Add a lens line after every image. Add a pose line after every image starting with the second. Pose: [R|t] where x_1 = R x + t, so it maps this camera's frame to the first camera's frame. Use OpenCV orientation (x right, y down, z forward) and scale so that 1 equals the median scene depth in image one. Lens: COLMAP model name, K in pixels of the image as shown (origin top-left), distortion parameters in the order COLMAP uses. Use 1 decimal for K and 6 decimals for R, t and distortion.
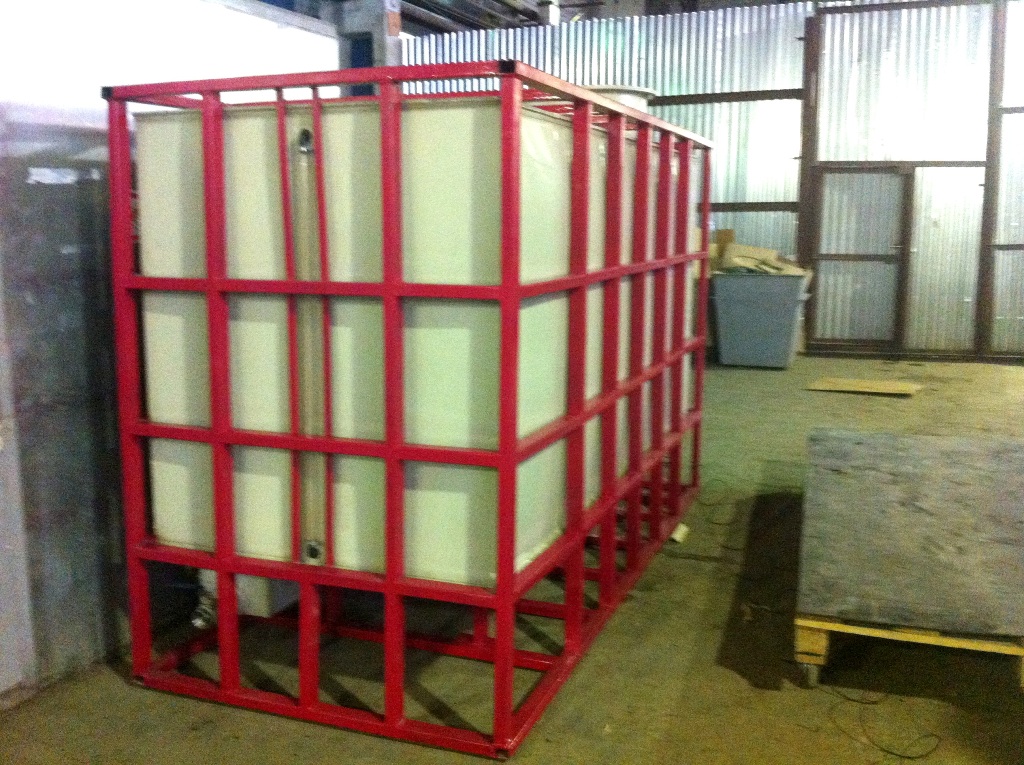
lens RADIAL K [[1033.0, 0, 511.3], [0, 1033.0, 380.7], [0, 0, 1]] dist [-0.000988, -0.007046]
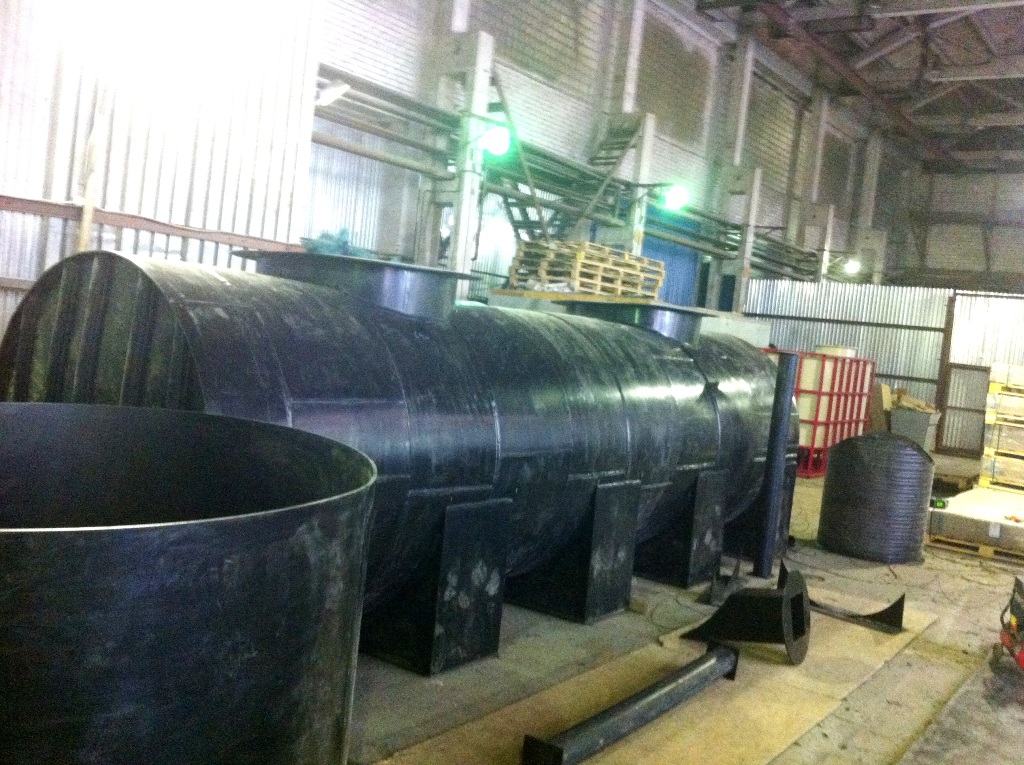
lens RADIAL K [[1033.0, 0, 511.3], [0, 1033.0, 380.7], [0, 0, 1]] dist [-0.000988, -0.007046]
pose [[0.968394, 0.115719, -0.220958, -0.101391], [-0.141337, 0.984501, -0.103837, 0.172169], [0.205517, 0.131785, 0.969740, -1.233399]]
